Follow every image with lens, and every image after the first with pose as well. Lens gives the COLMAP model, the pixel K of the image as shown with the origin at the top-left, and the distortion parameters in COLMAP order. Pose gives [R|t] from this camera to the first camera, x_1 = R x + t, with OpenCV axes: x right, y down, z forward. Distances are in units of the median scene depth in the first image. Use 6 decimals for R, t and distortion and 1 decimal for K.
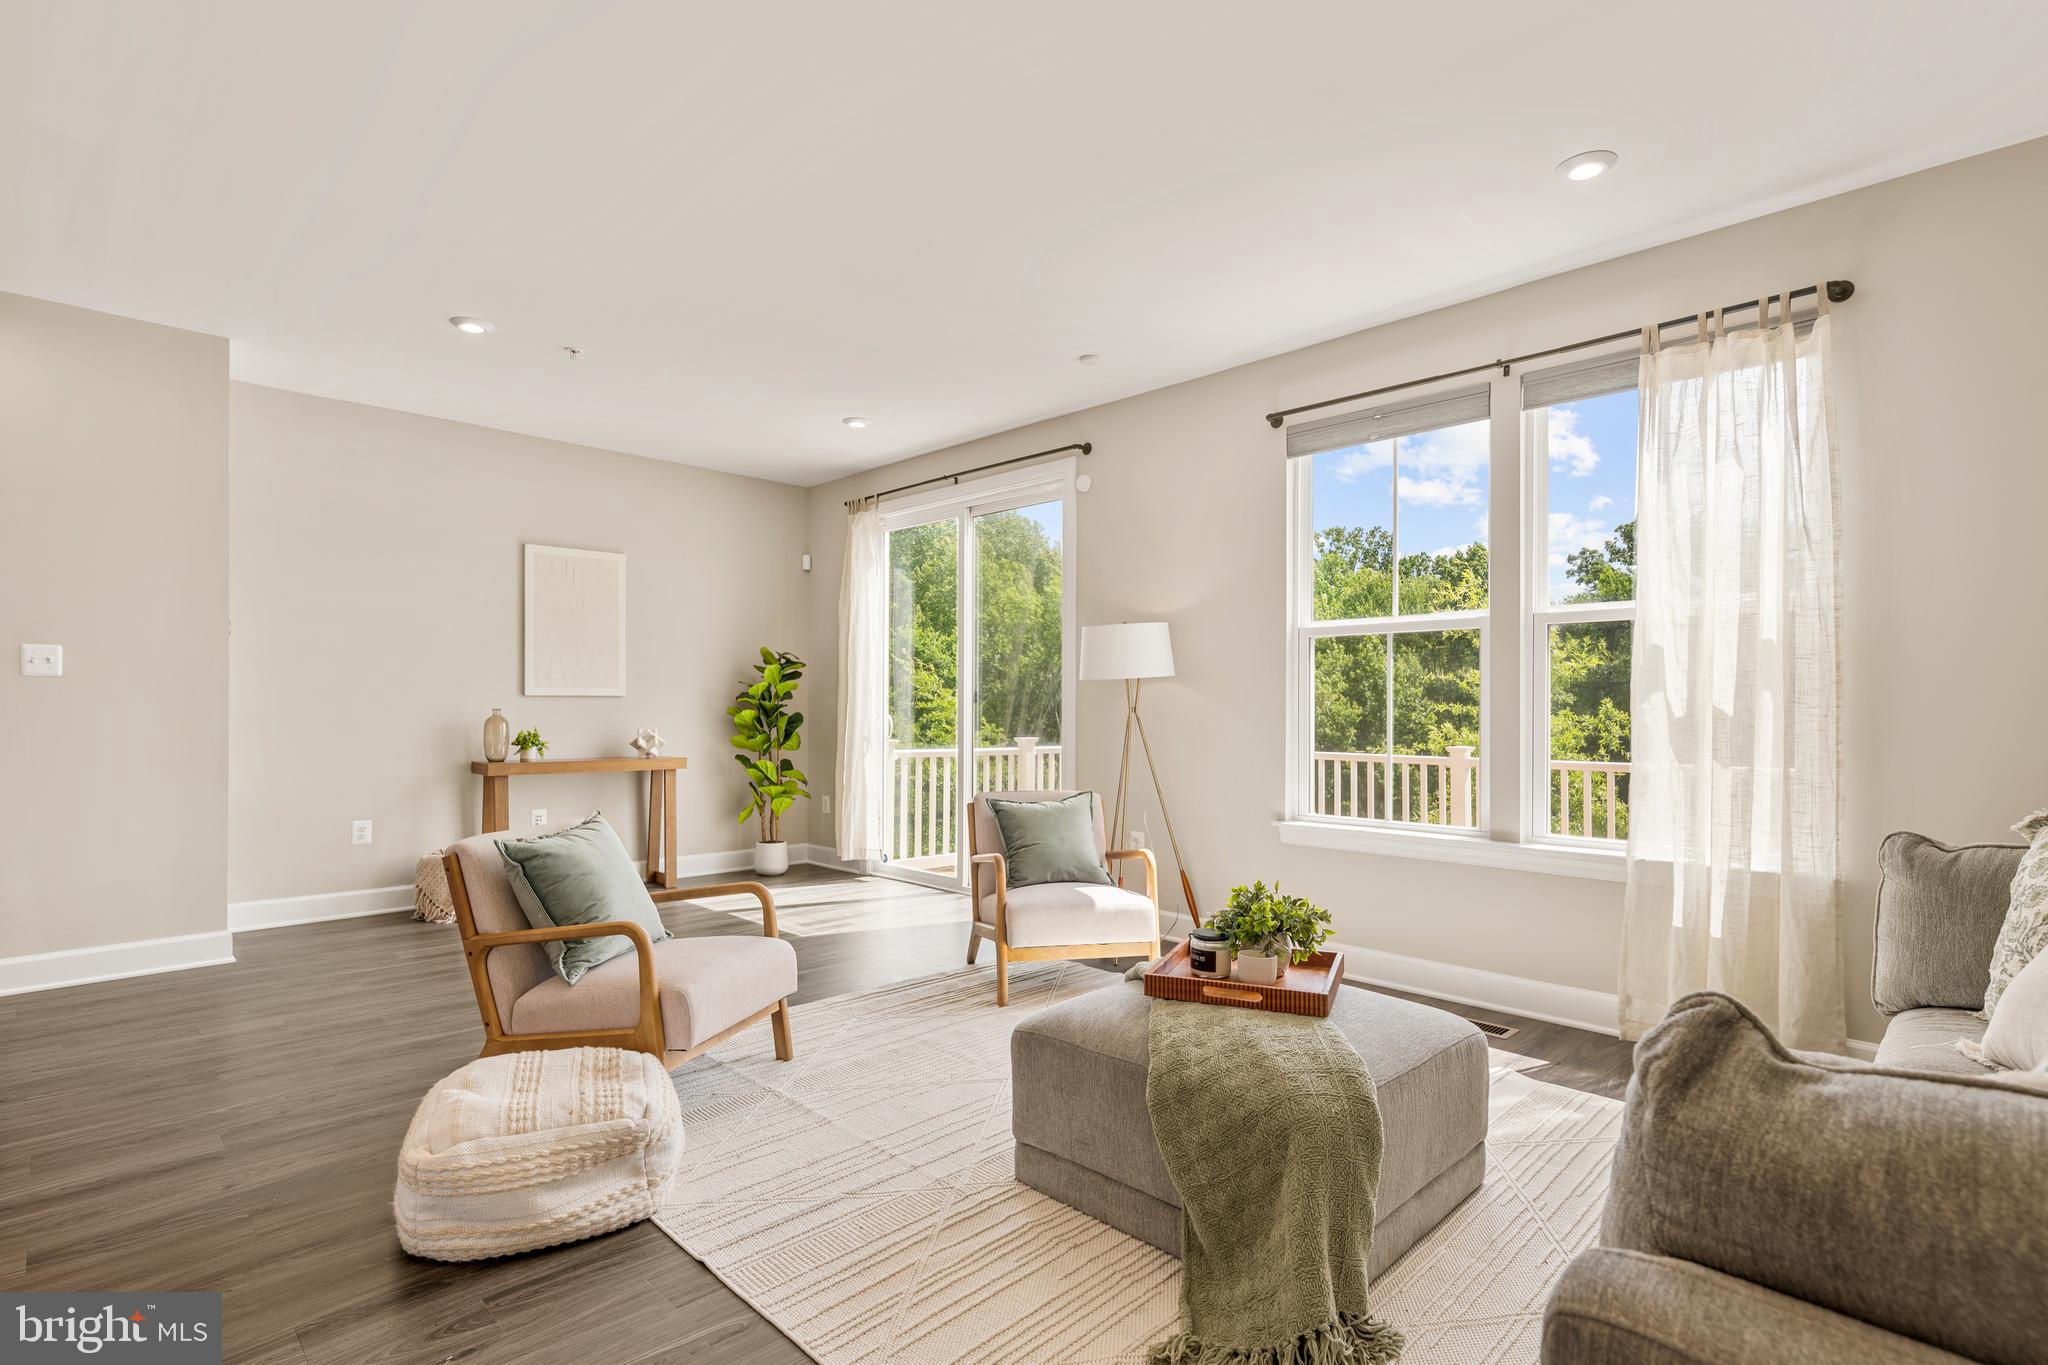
lens RADIAL K [[993.8, 0, 1017.3], [0, 993.8, 698.8], [0, 0, 1]] dist [0.000201, -0.000152]
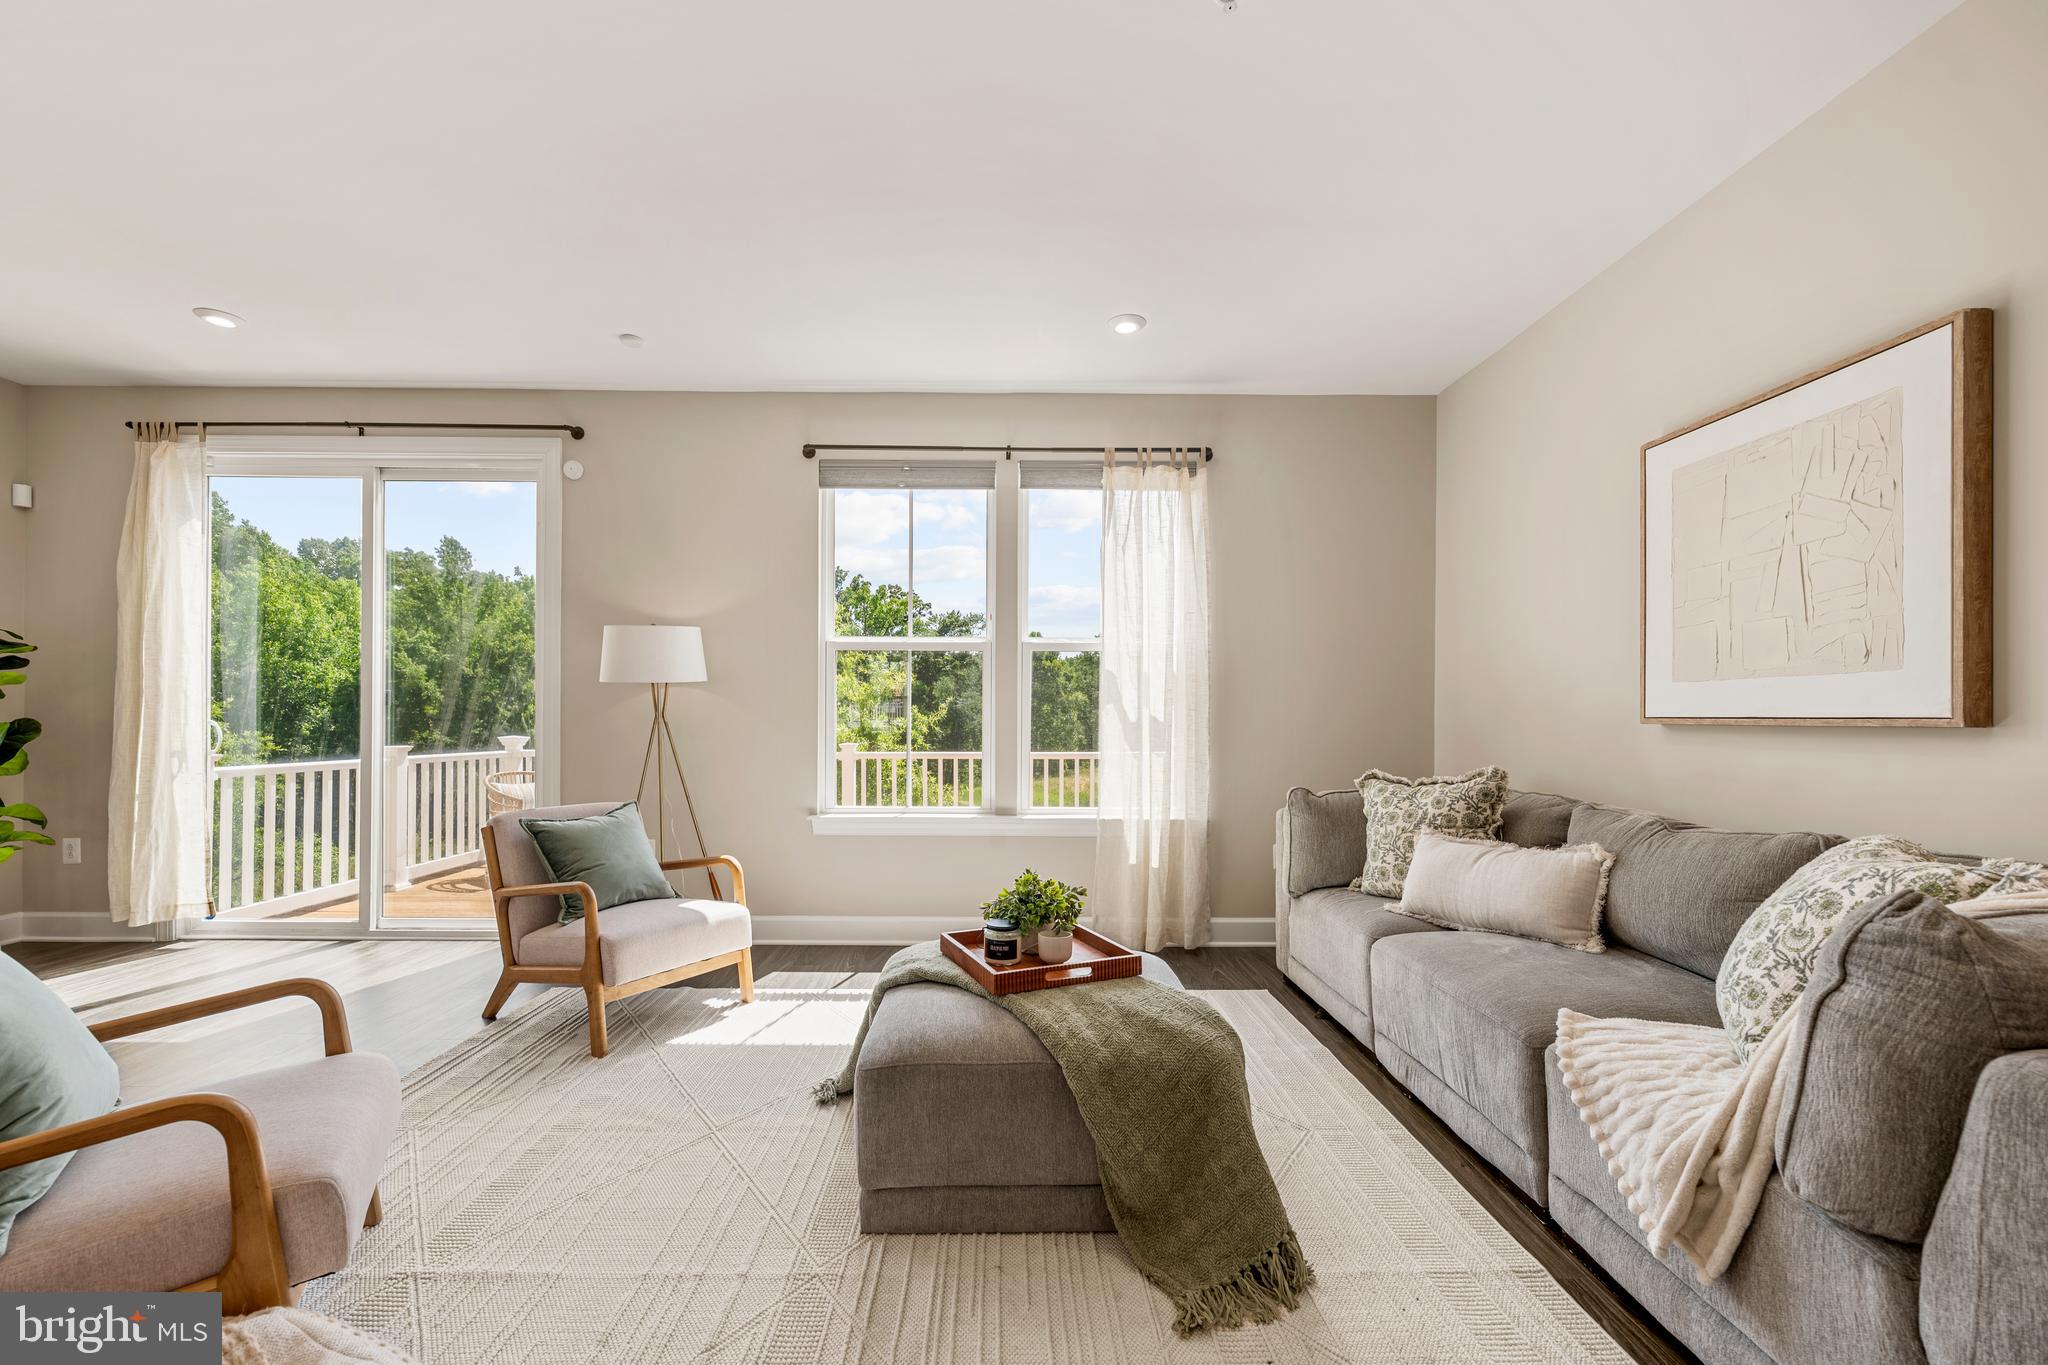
lens RADIAL K [[825.0, 0, 1015.5], [0, 825.0, 710.5], [0, 0, 1]] dist [0.000352, 0.000243]
pose [[0.693952, 0.002262, 0.720017, -0.279868], [-0.008373, 0.999953, 0.004929, 0.000097], [-0.719972, -0.009449, 0.693939, 0.235255]]
